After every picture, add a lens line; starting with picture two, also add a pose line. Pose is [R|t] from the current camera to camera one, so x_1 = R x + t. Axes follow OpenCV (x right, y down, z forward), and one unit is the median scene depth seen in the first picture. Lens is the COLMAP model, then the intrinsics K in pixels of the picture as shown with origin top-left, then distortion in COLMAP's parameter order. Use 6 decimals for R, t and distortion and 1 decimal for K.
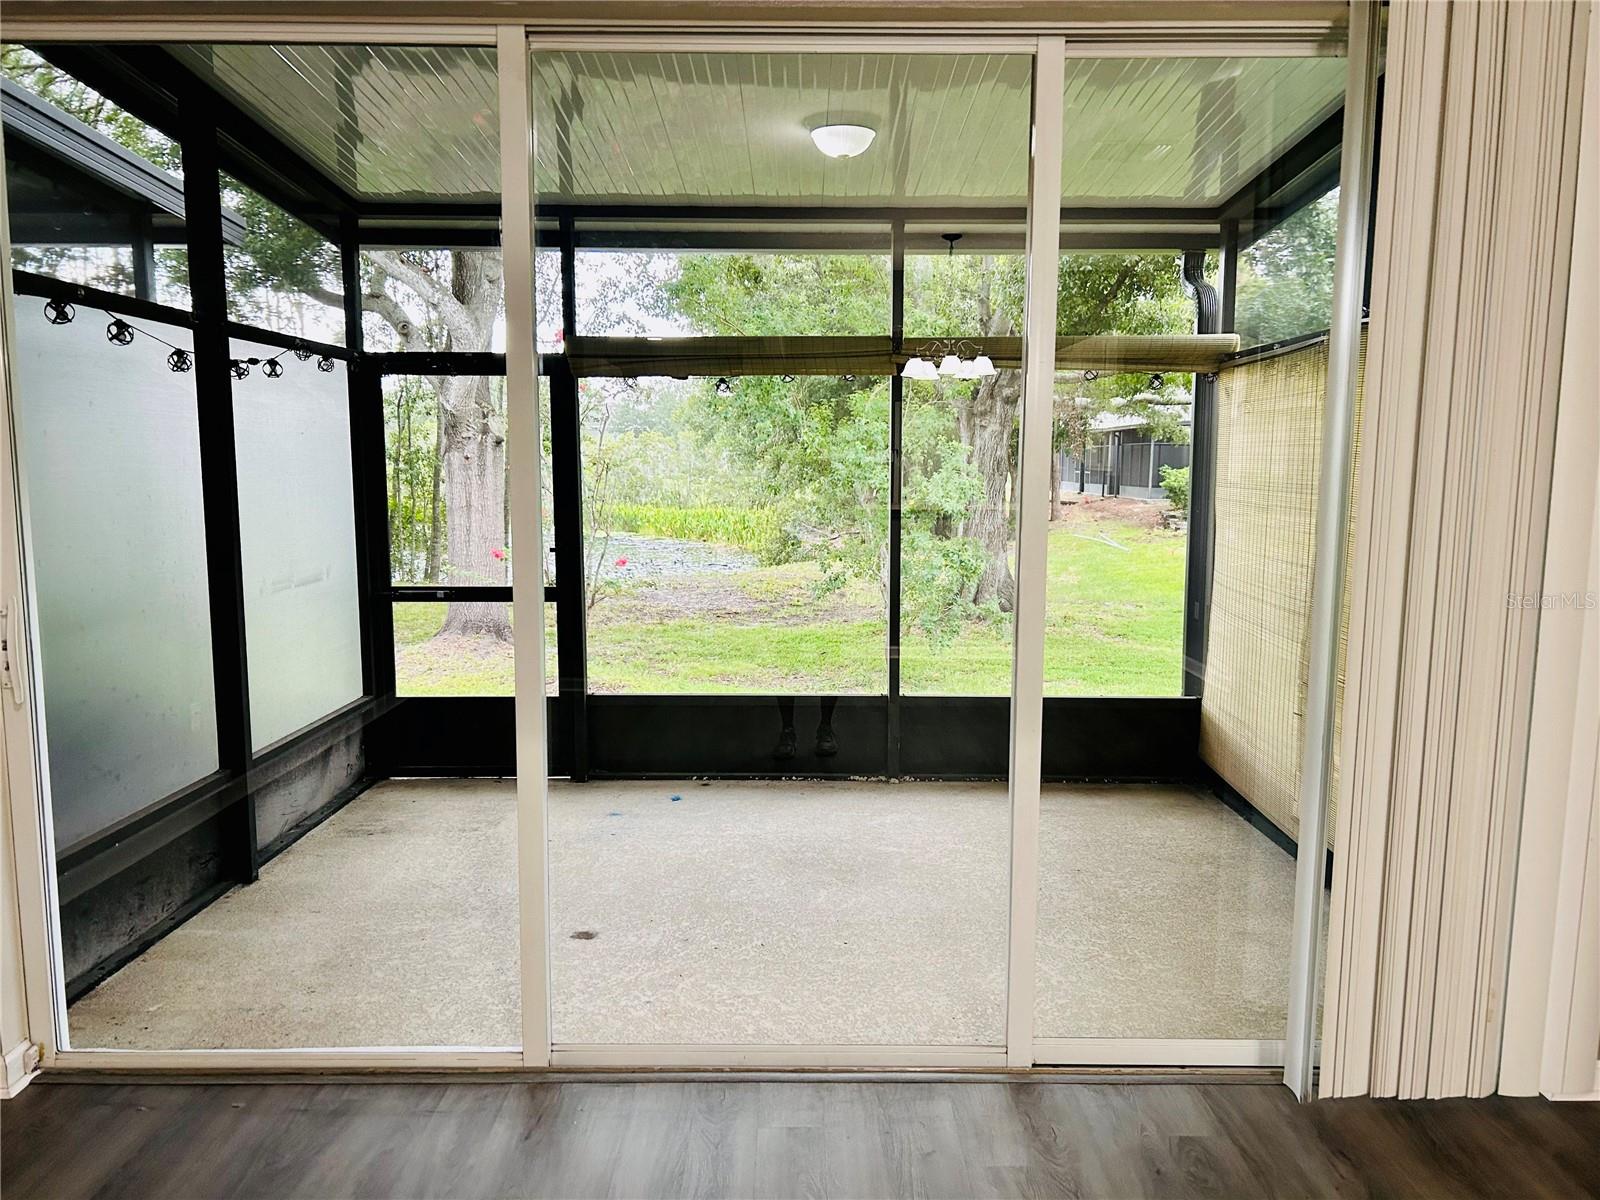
lens RADIAL K [[1201.1, 0, 804.8], [0, 1201.1, 627.2], [0, 0, 1]] dist [0.057056, -0.065960]
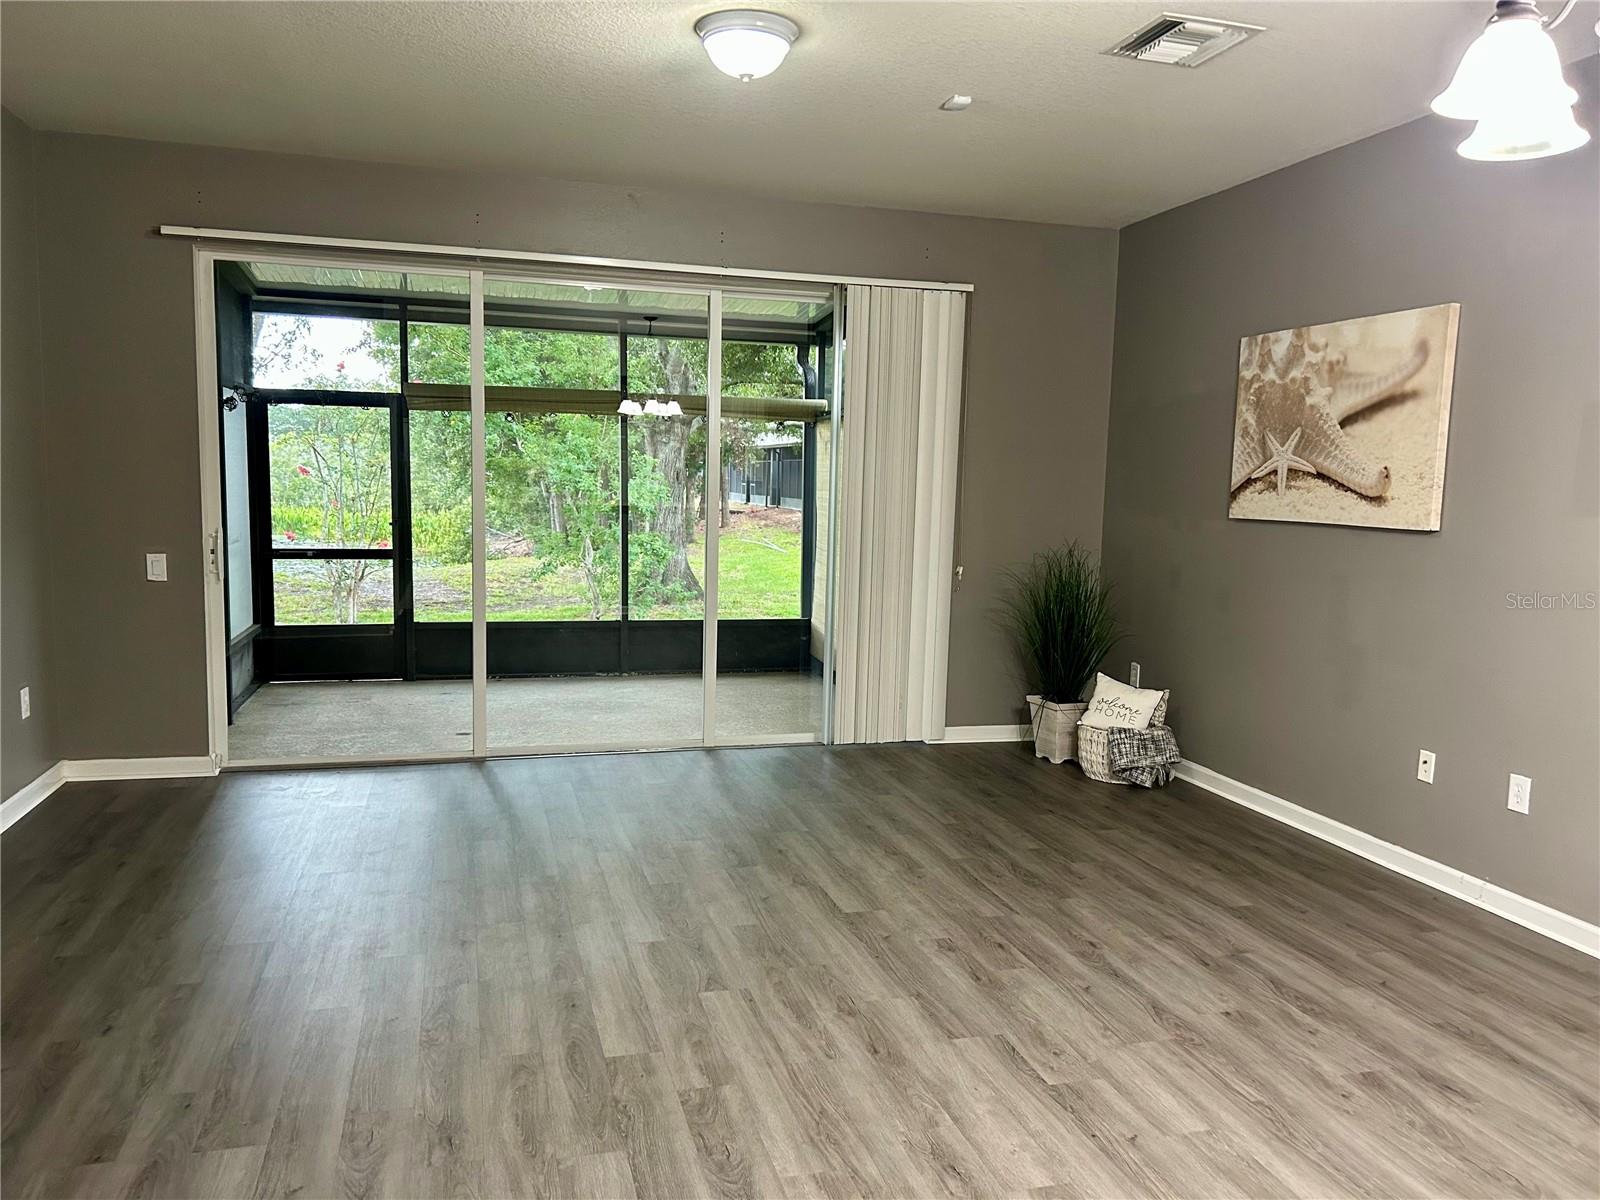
lens RADIAL K [[1201.1, 0, 813.2], [0, 1201.1, 641.7], [0, 0, 1]] dist [0.057056, -0.065960]
pose [[0.961840, -0.016884, 0.273091, -0.117559], [0.015892, 0.999857, 0.005844, 0.080239], [-0.273151, -0.001281, 0.961970, -0.577820]]
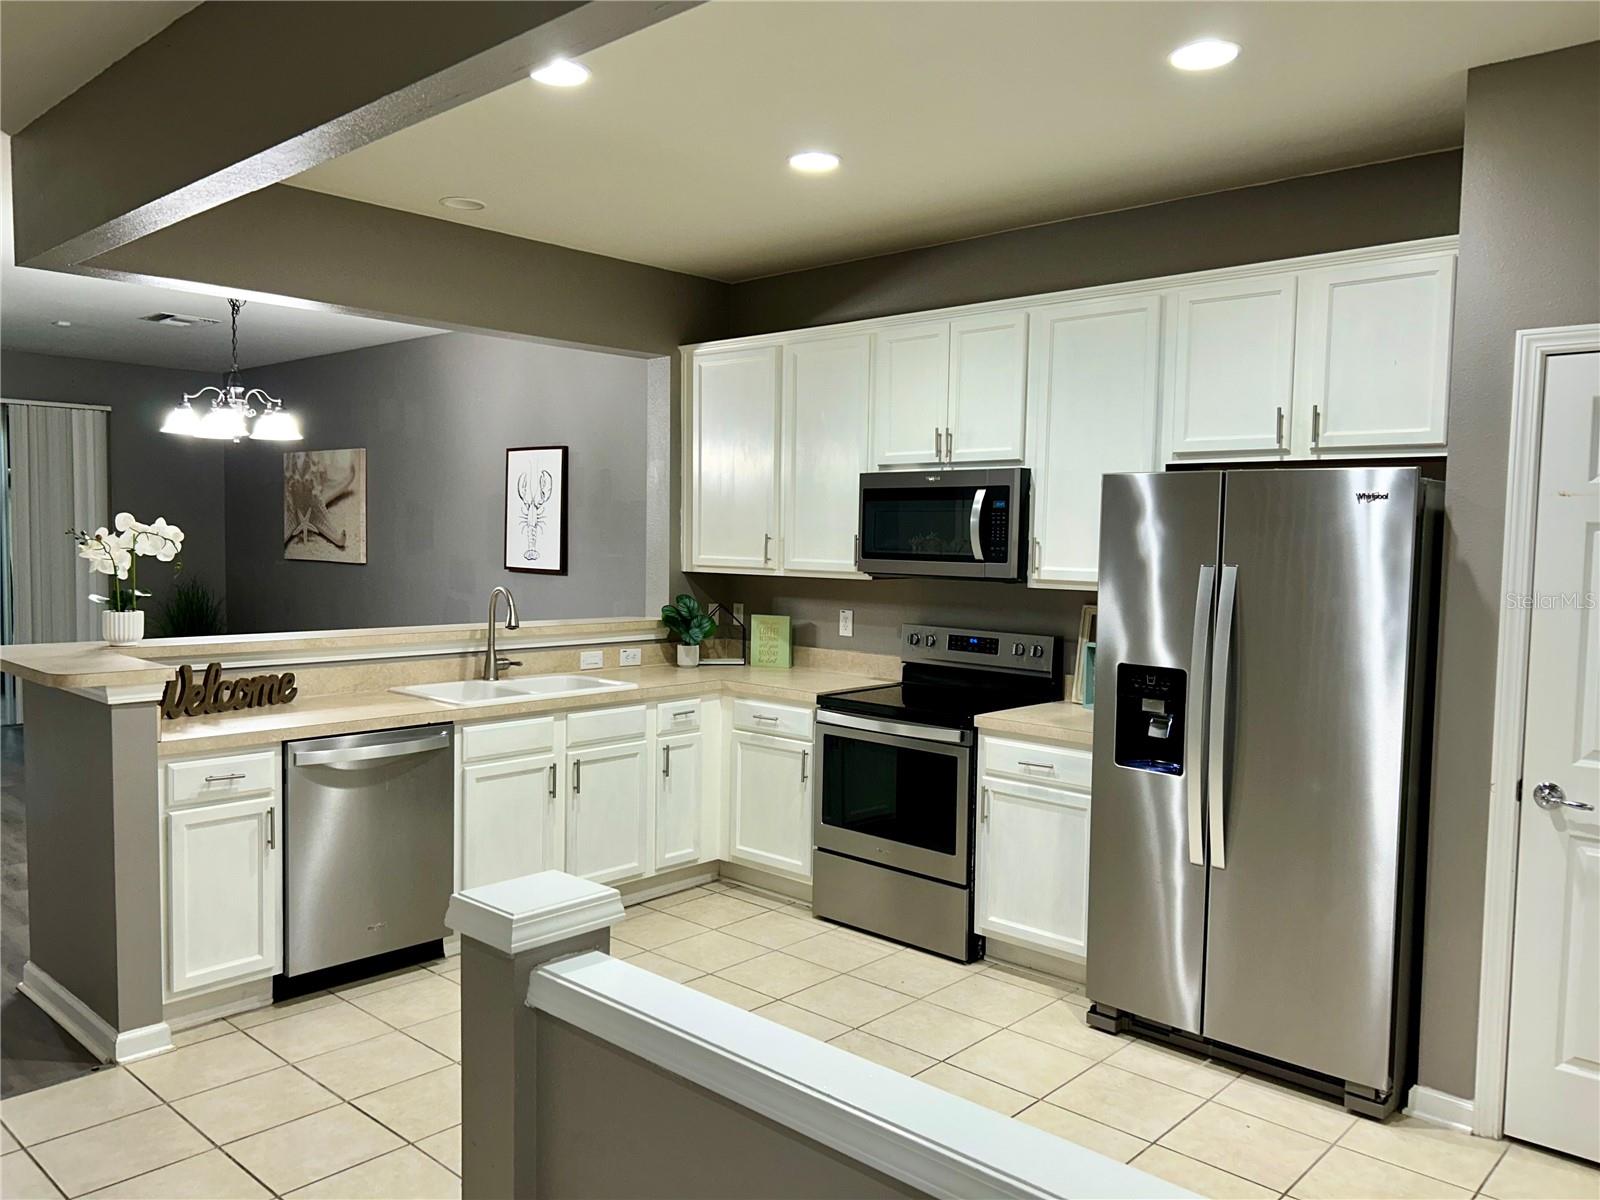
lens RADIAL K [[1201.1, 0, 799.9], [0, 1201.1, 595.2], [0, 0, 1]] dist [0.057056, -0.065960]
pose [[0.682710, -0.025968, 0.730228, -0.241464], [0.083513, 0.995593, -0.042673, 0.165362], [-0.725901, 0.090117, 0.681870, -1.321175]]
